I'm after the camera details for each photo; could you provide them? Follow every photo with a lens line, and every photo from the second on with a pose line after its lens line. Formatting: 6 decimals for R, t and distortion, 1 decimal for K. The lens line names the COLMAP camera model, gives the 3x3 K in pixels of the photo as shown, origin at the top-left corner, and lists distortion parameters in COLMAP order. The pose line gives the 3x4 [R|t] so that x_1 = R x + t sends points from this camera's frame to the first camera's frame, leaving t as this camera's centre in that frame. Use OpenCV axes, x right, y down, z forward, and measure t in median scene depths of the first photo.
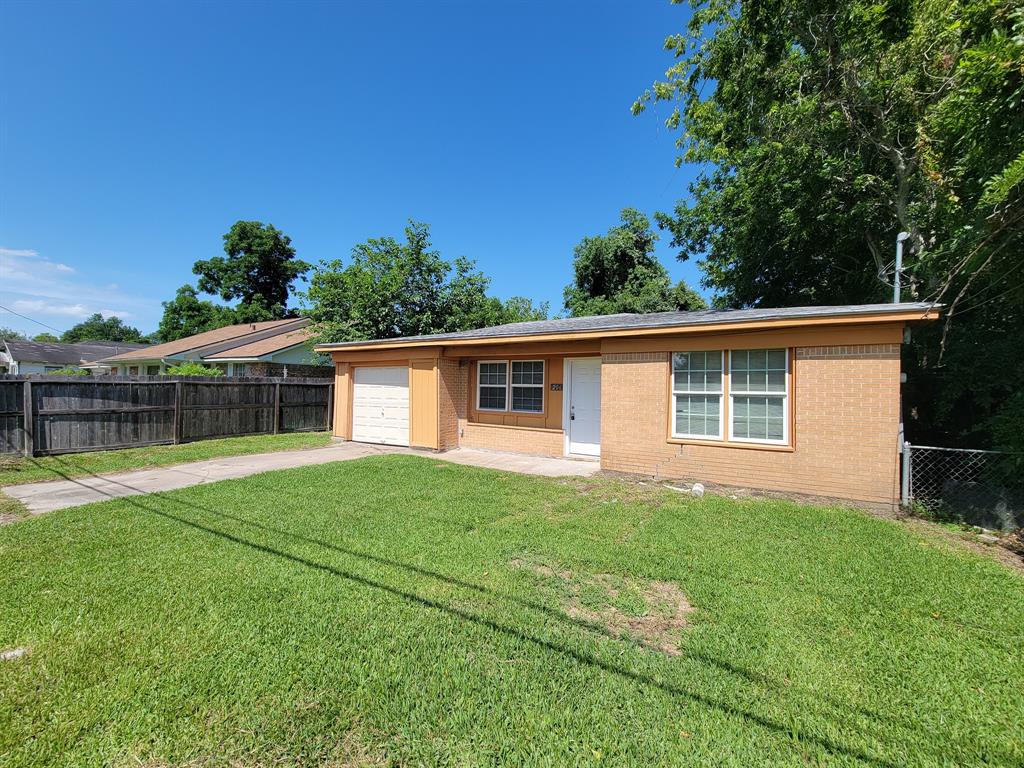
lens RADIAL K [[419.3, 0, 521.2], [0, 419.3, 389.4], [0, 0, 1]] dist [0.000468, -0.001429]
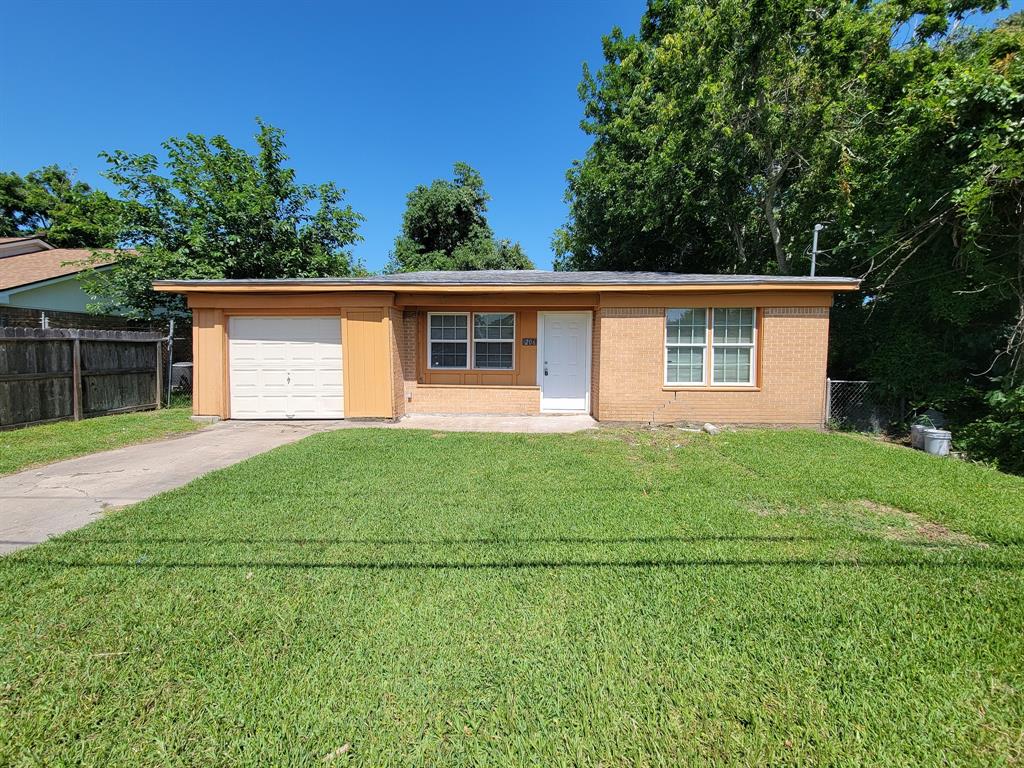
lens RADIAL K [[419.3, 0, 514.0], [0, 419.3, 377.0], [0, 0, 1]] dist [0.000468, -0.001429]
pose [[0.874666, -0.043213, 0.482797, -0.392128], [0.011319, 0.997568, 0.068782, 0.007927], [-0.484595, -0.054696, 0.873027, 0.169419]]
